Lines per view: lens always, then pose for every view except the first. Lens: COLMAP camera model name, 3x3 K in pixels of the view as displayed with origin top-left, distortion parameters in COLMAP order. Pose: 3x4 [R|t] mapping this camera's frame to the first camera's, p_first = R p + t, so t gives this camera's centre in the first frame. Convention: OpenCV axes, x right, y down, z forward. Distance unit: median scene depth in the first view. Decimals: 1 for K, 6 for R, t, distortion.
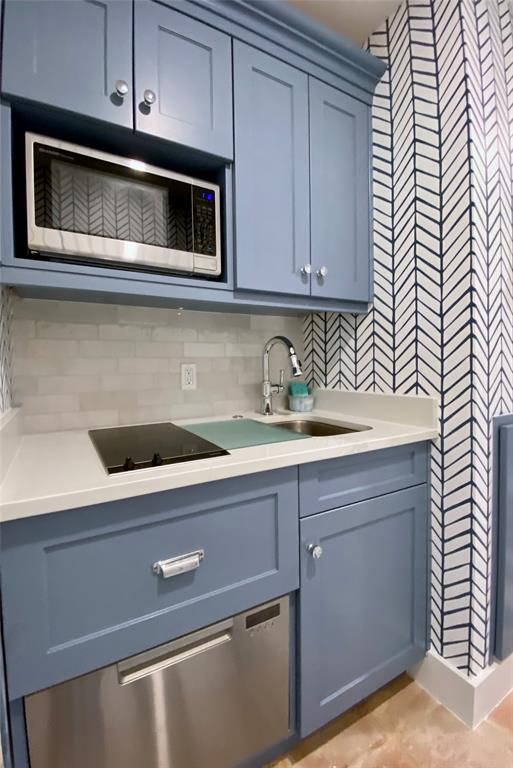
lens RADIAL K [[298.1, 0, 256.8], [0, 298.1, 375.6], [0, 0, 1]] dist [0.002812, -0.010303]
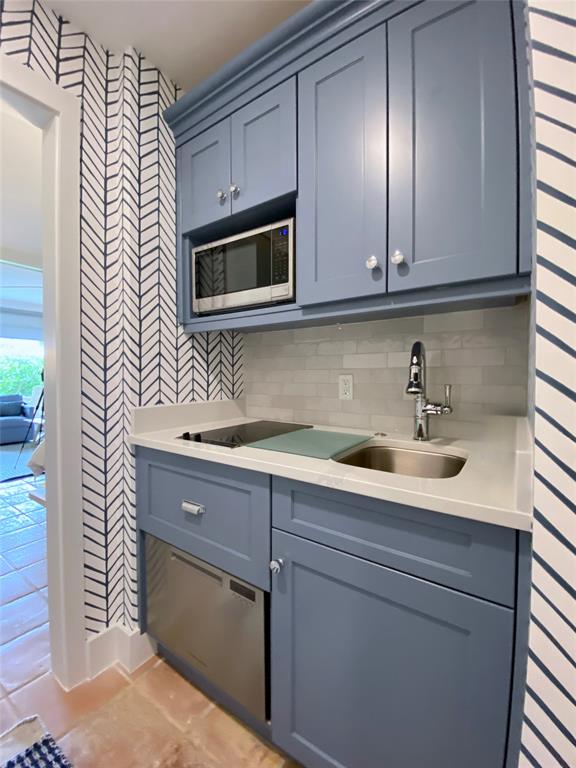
lens RADIAL K [[322.6, 0, 288.0], [0, 322.6, 384.0], [0, 0, 1]] dist [-0.002996, -0.000705]
pose [[0.495502, 0.038772, -0.867741, 1.737082], [-0.032303, 0.999135, 0.026197, -0.083911], [0.868006, 0.015050, 0.496326, 0.730611]]
